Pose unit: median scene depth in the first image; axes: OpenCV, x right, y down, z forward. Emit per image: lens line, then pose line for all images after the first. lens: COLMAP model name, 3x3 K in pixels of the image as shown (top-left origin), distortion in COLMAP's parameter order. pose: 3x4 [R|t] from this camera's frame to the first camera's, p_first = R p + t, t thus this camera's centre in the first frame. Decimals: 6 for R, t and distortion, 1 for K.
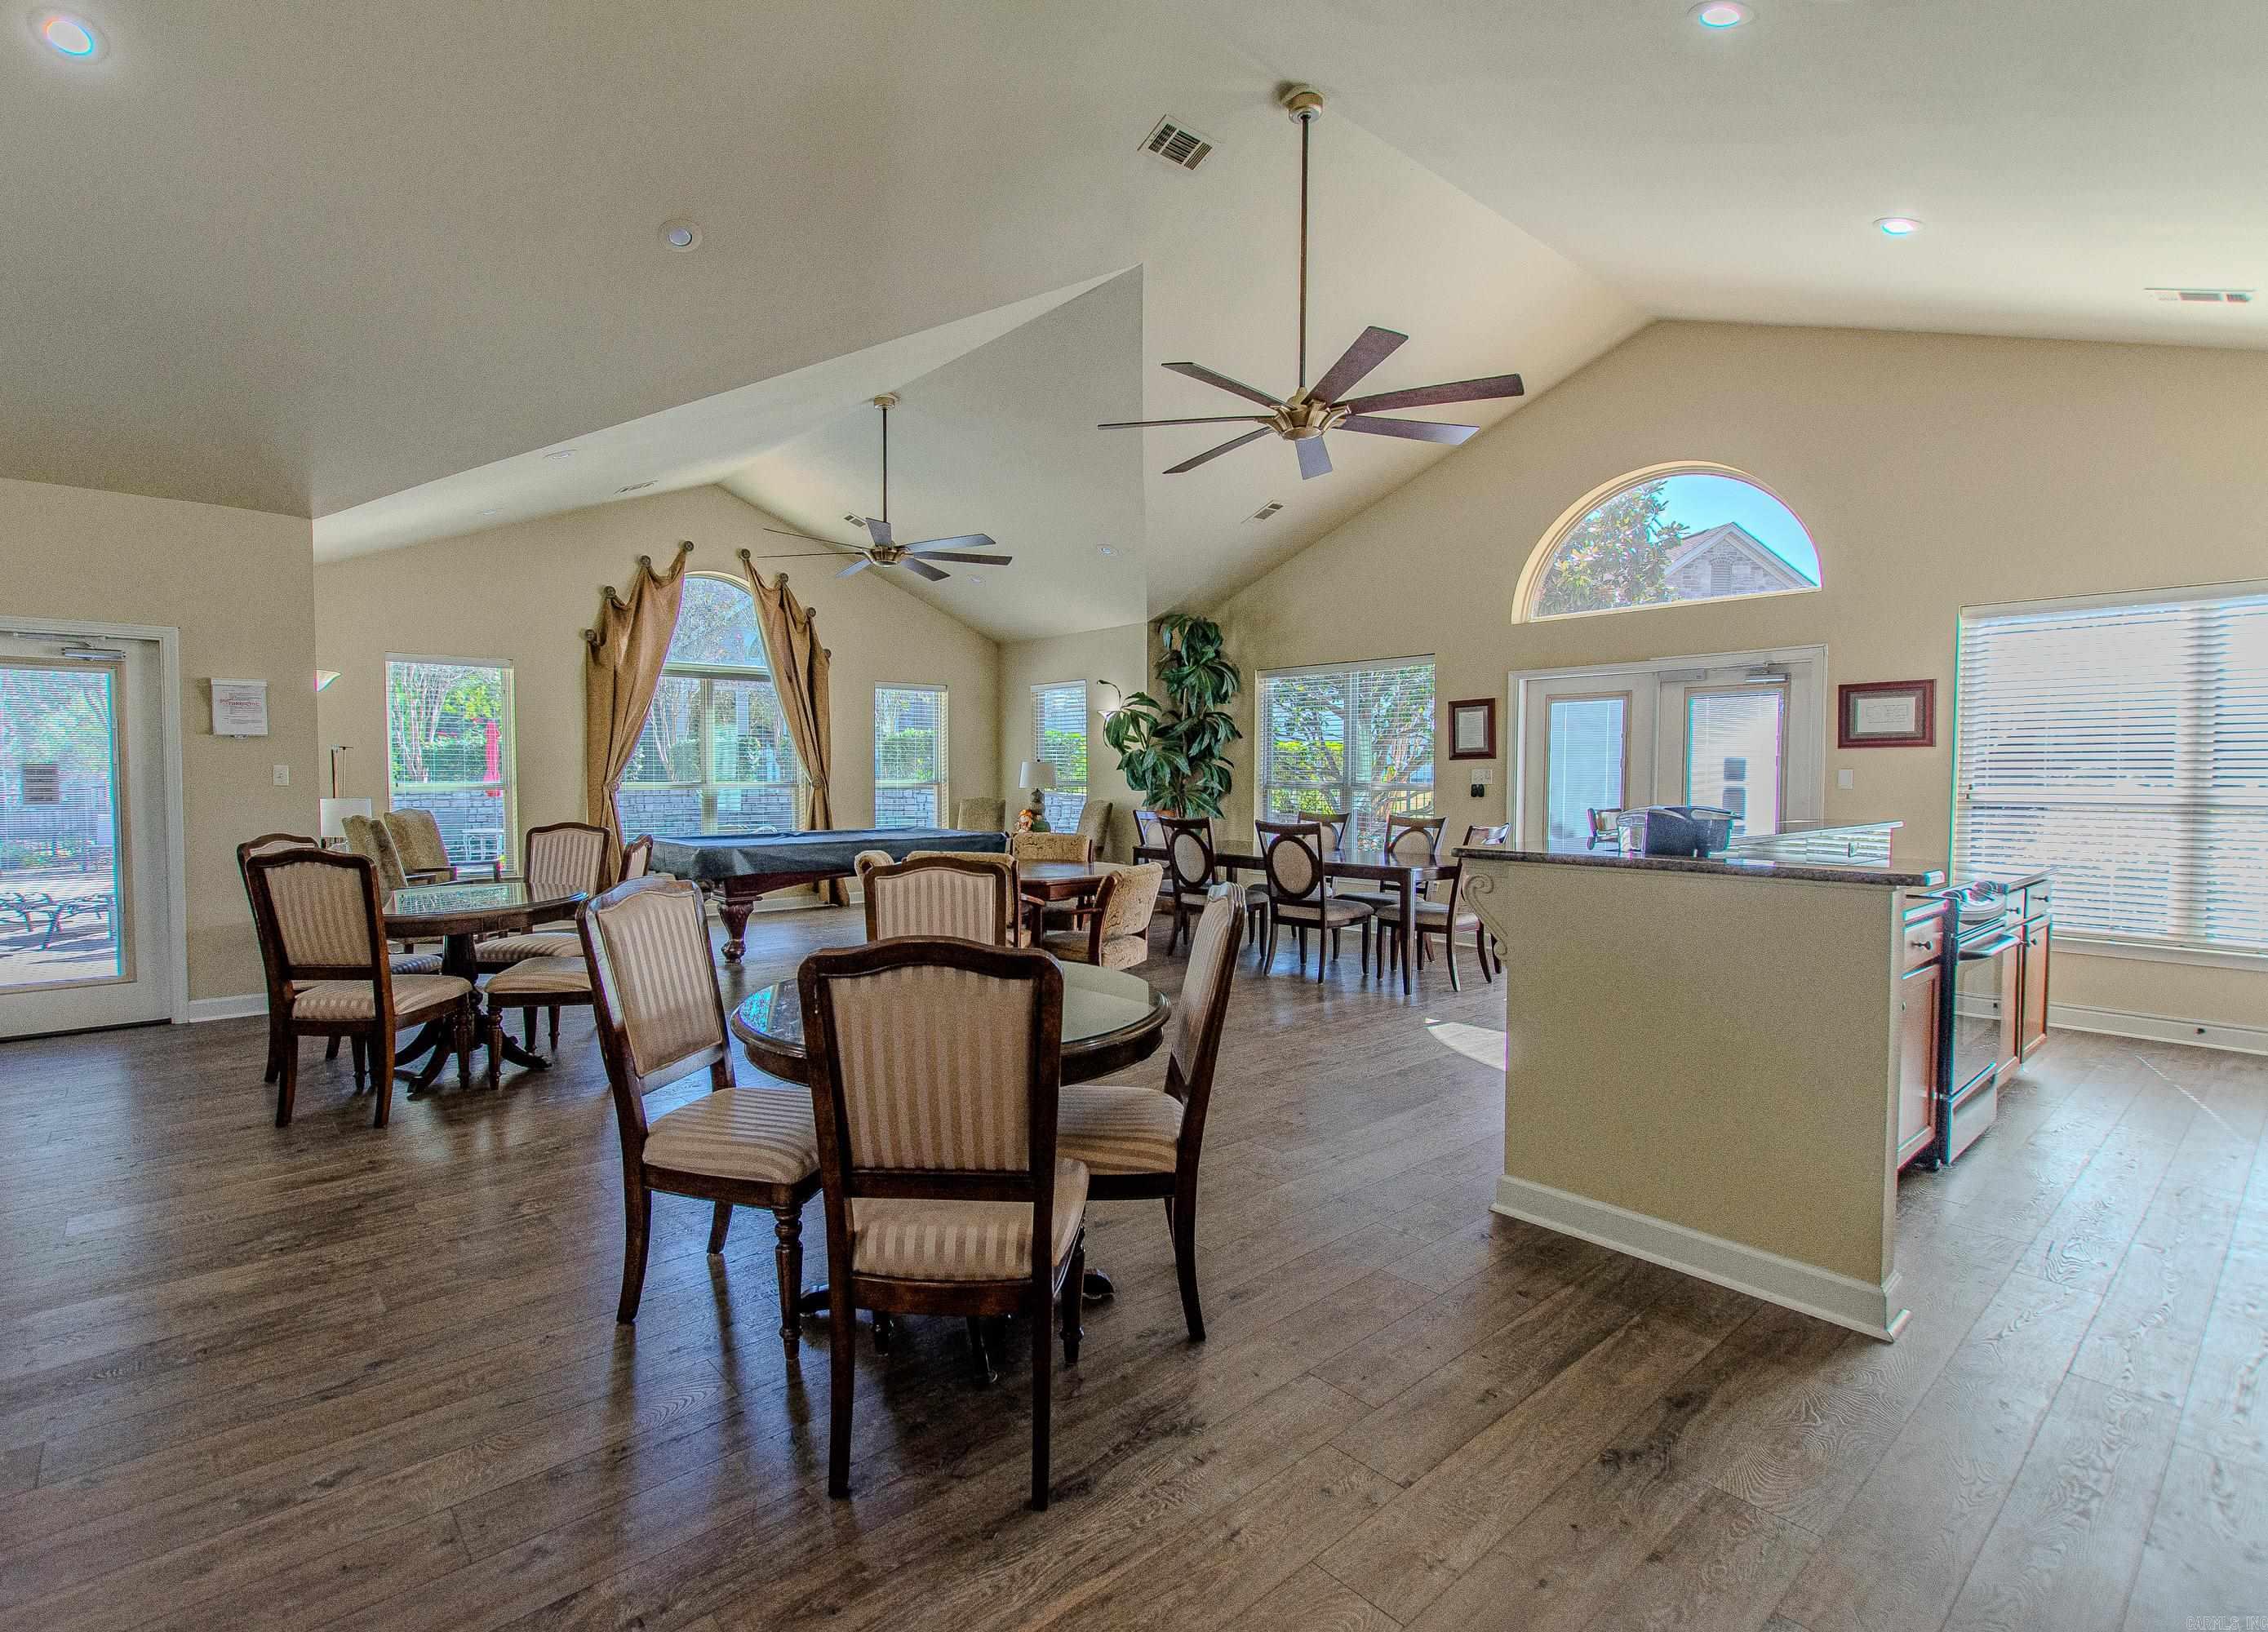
lens RADIAL K [[1089.5, 0, 1134.0], [0, 1089.5, 816.0], [0, 0, 1]] dist [0.000030, -0.000005]
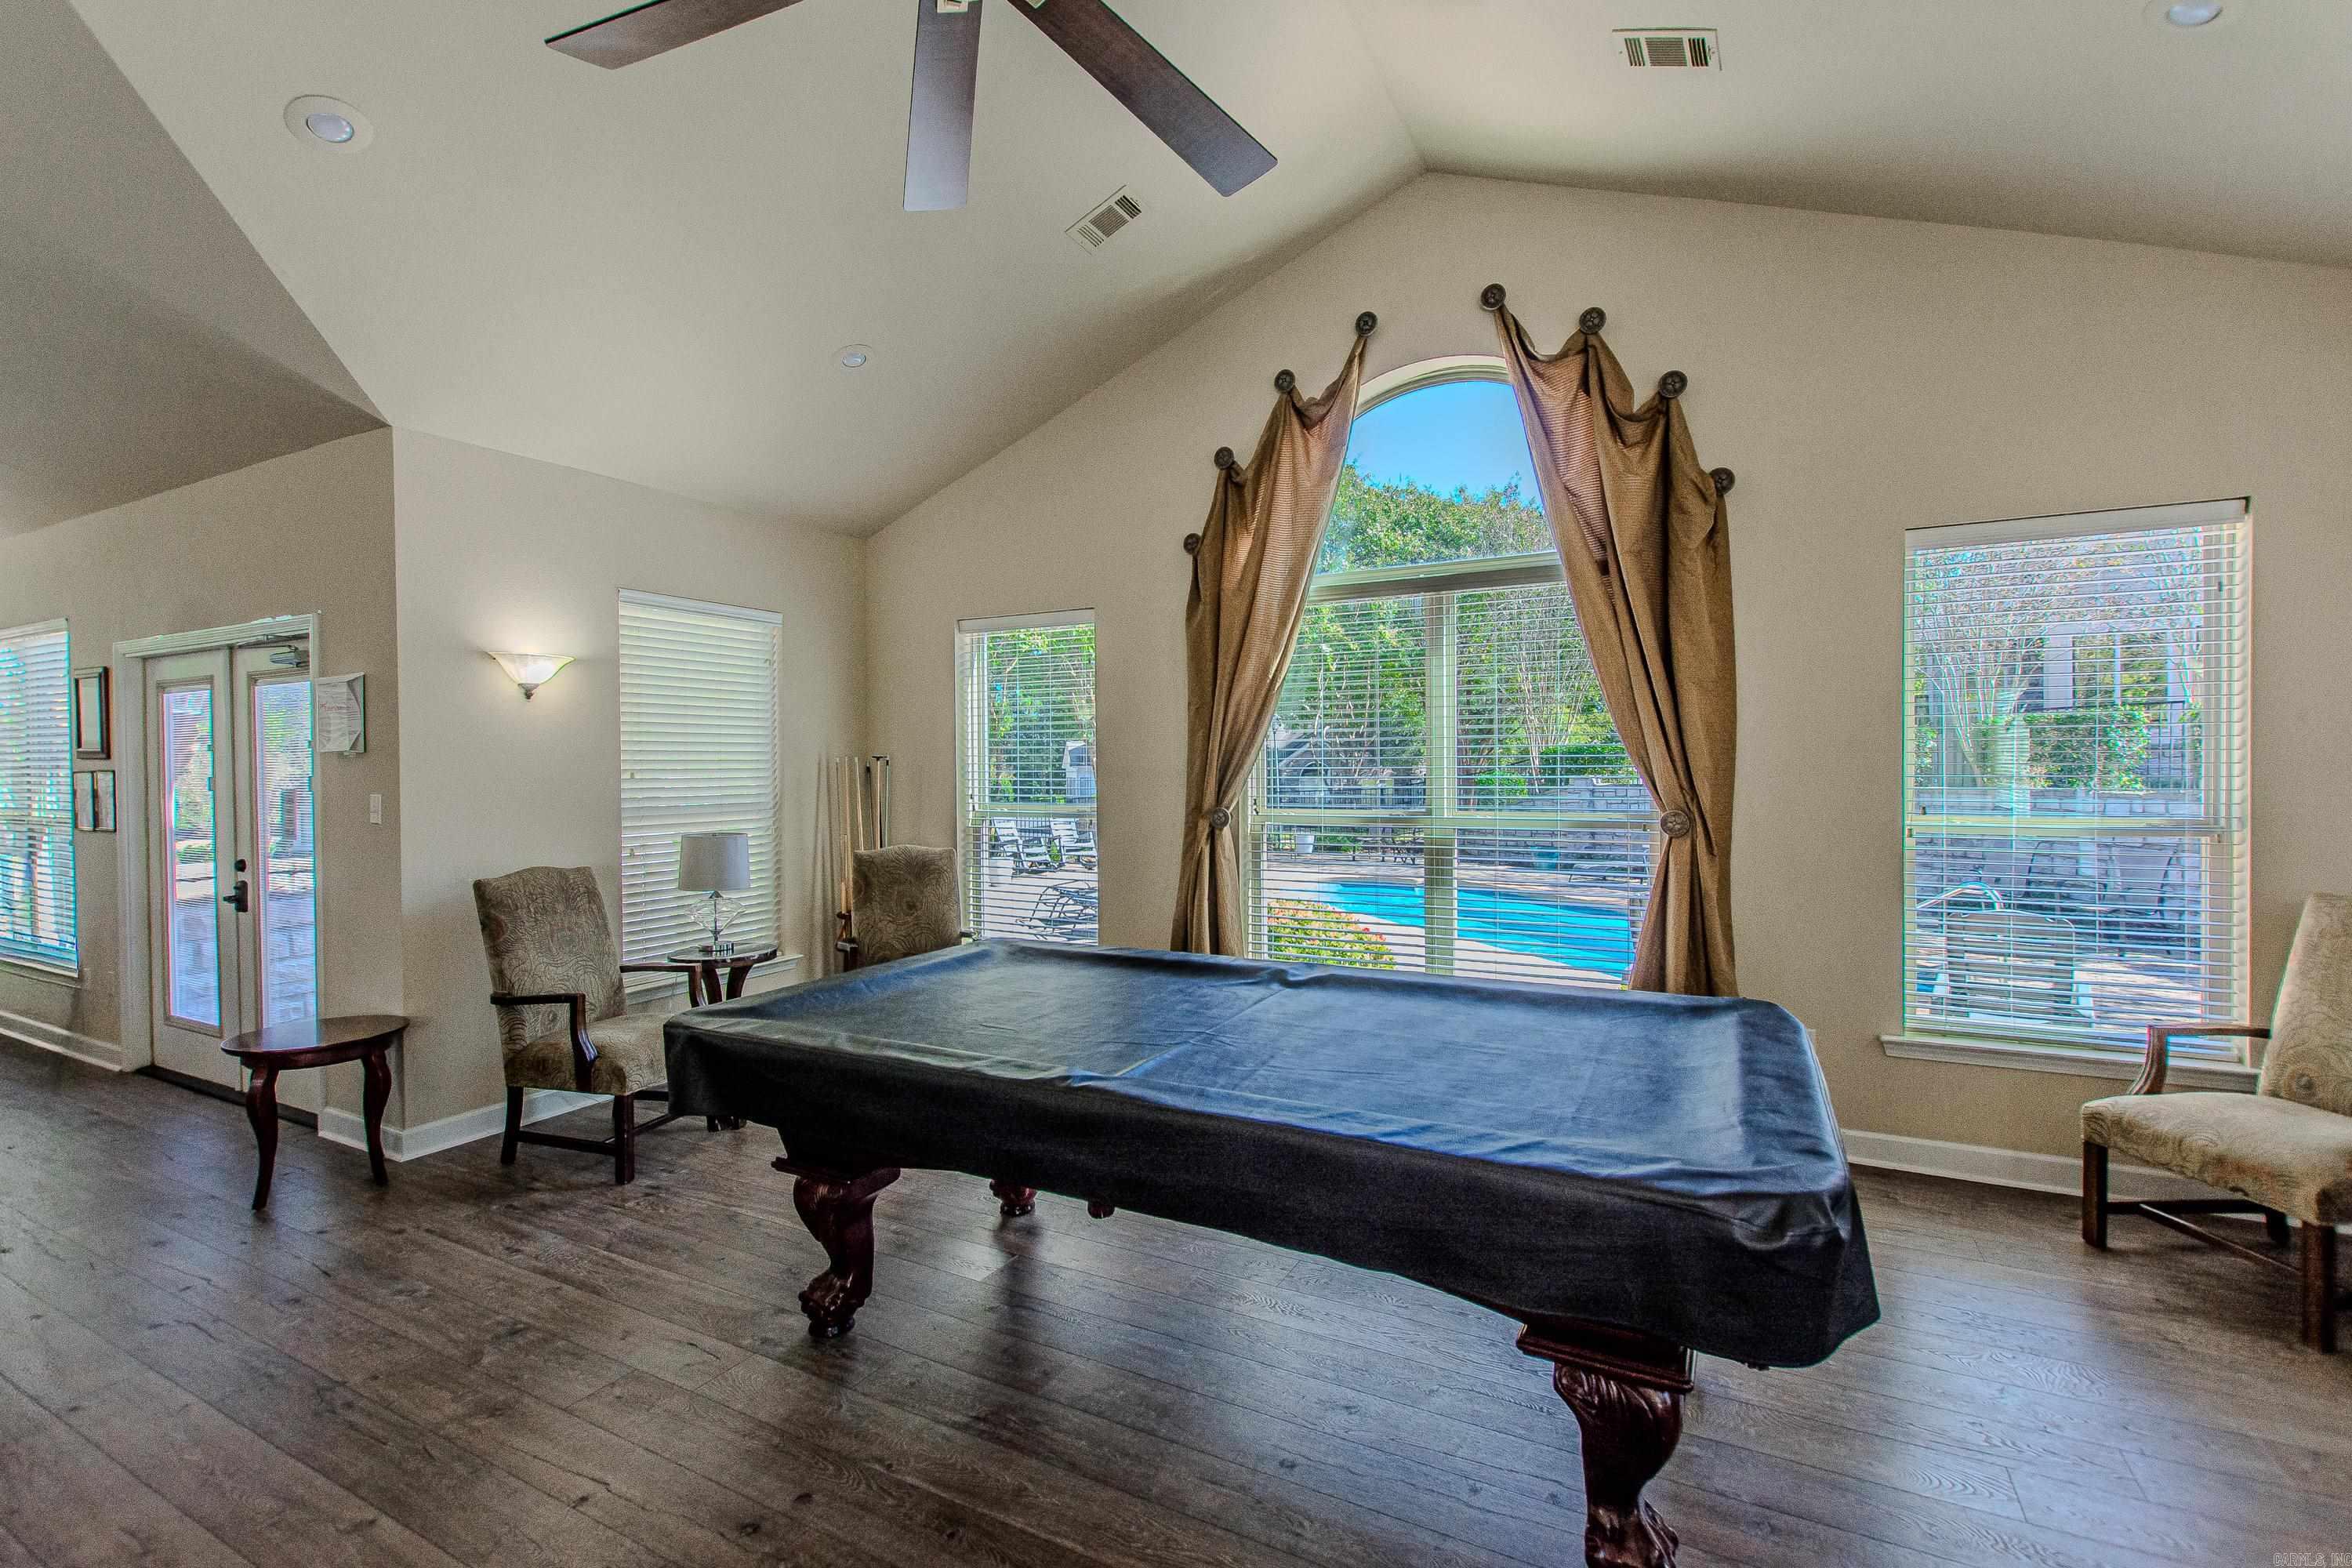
lens RADIAL K [[1049.7, 0, 1176.0], [0, 1049.7, 784.0], [0, 0, 1]] dist [0.000514, 0.000134]
pose [[0.320446, 0.004724, -0.947255, 0.005847], [-0.030247, 0.999529, -0.005248, -0.038442], [0.946784, 0.030333, 0.320438, 0.779284]]
